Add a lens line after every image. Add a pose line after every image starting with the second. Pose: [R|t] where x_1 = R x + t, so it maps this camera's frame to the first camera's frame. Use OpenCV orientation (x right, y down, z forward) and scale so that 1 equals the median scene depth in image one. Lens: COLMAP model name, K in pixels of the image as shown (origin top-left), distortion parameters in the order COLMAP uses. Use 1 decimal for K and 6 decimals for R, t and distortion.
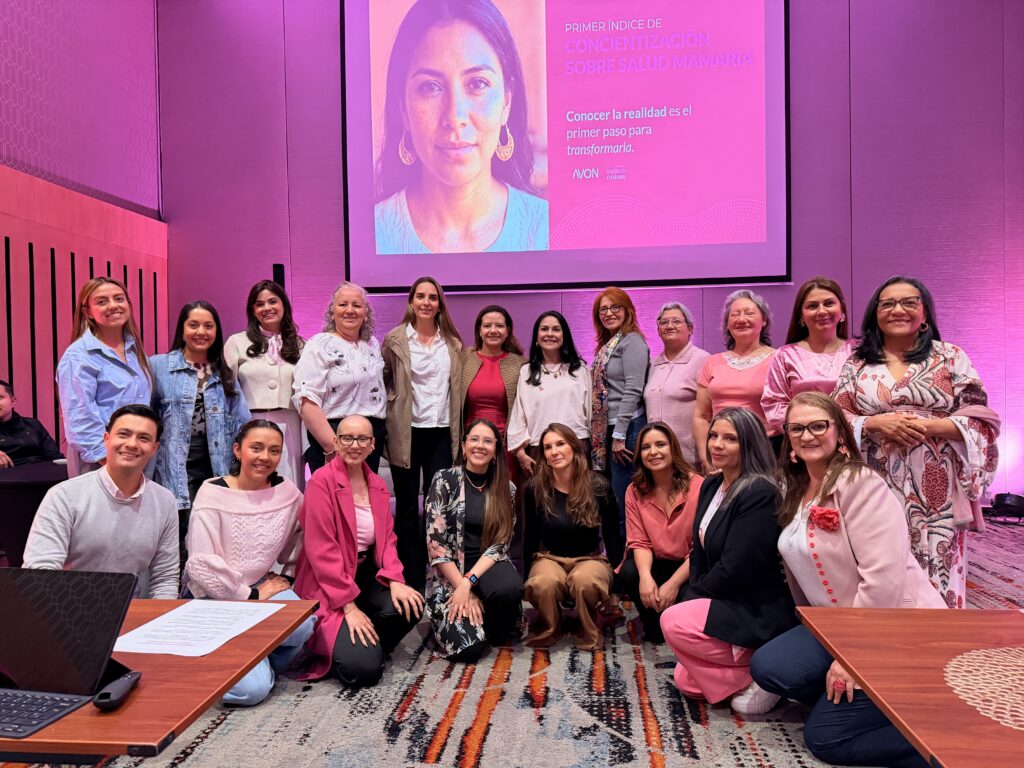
lens RADIAL K [[725.8, 0, 512.2], [0, 725.8, 387.1], [0, 0, 1]] dist [0.022107, -0.023275]
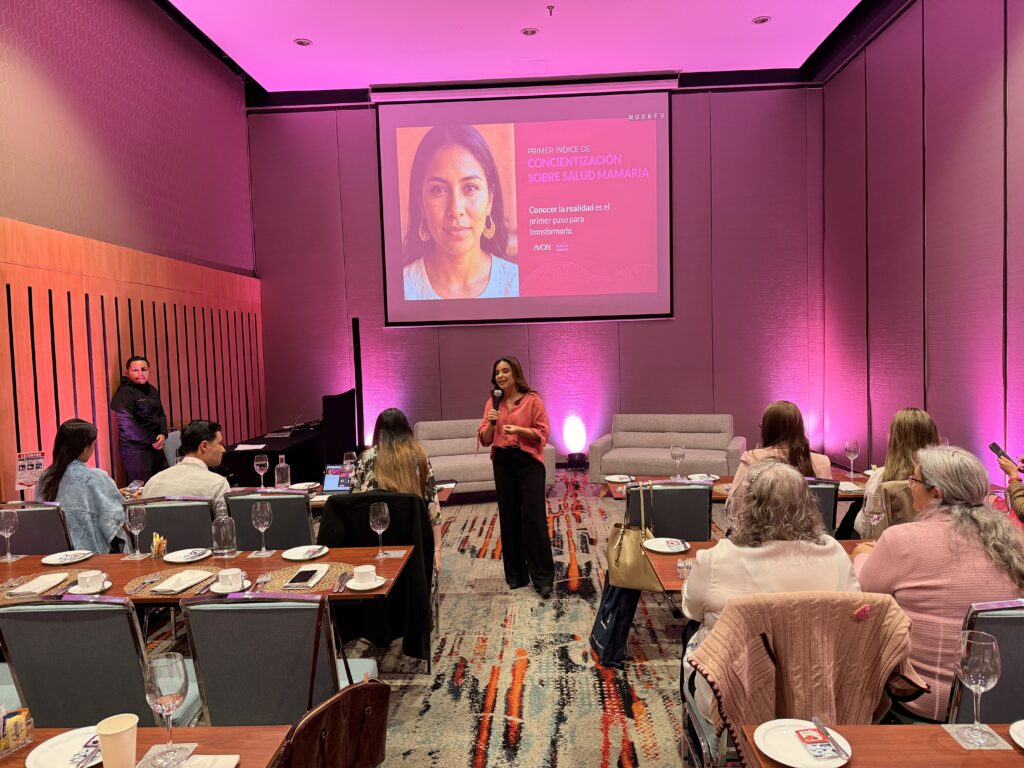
lens RADIAL K [[725.8, 0, 512.2], [0, 725.8, 387.1], [0, 0, 1]] dist [0.022107, -0.023275]
pose [[0.998526, -0.017773, 0.051280, -0.046667], [0.015835, 0.999154, 0.037954, -0.058276], [-0.051911, -0.037086, 0.997963, -0.545616]]
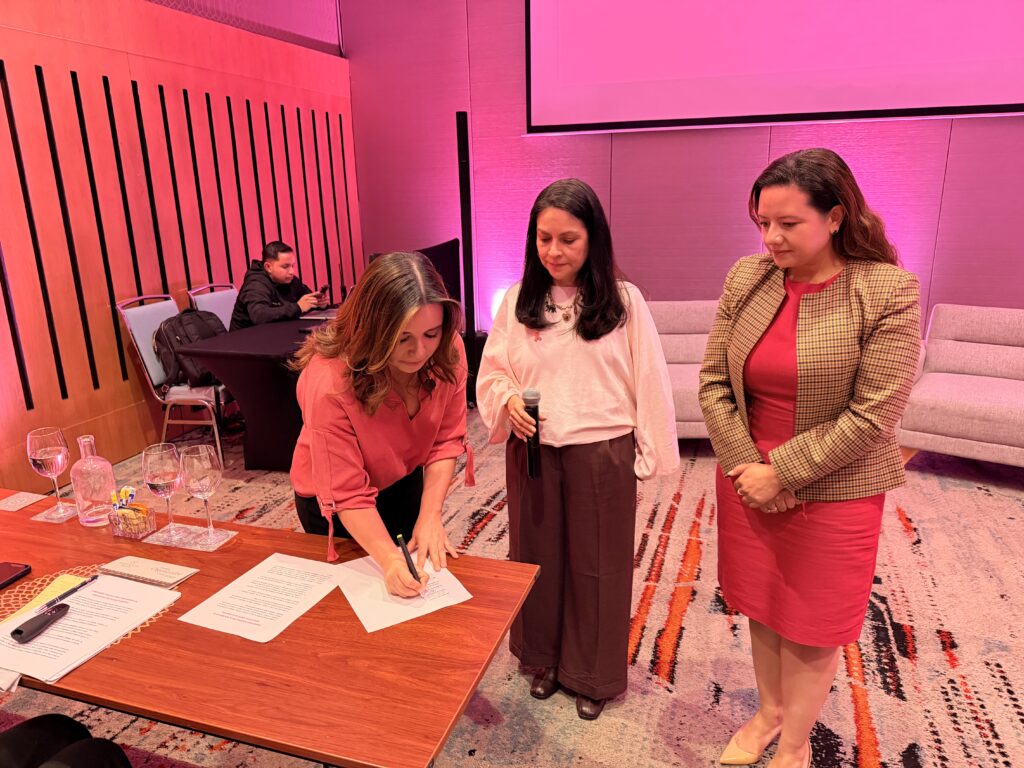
lens RADIAL K [[725.8, 0, 512.2], [0, 725.8, 387.1], [0, 0, 1]] dist [0.022107, -0.023275]
pose [[0.974346, 0.056745, -0.217782, -0.025523], [0.000839, 0.966769, 0.255652, -0.054520], [0.225052, -0.249276, 0.941920, 0.026549]]
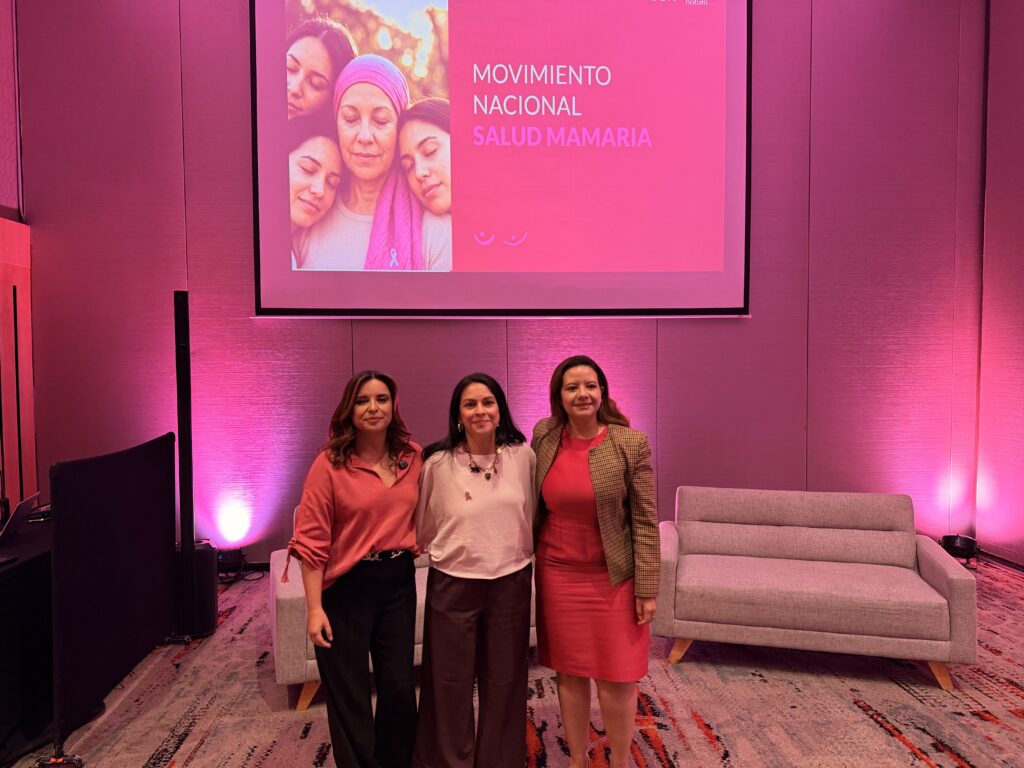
lens RADIAL K [[725.8, 0, 512.2], [0, 725.8, 387.1], [0, 0, 1]] dist [0.022107, -0.023275]
pose [[0.988285, 0.003176, 0.152588, -0.063182], [-0.006102, 0.999806, 0.018713, -0.064827], [-0.152499, -0.019425, 0.988113, 0.103311]]
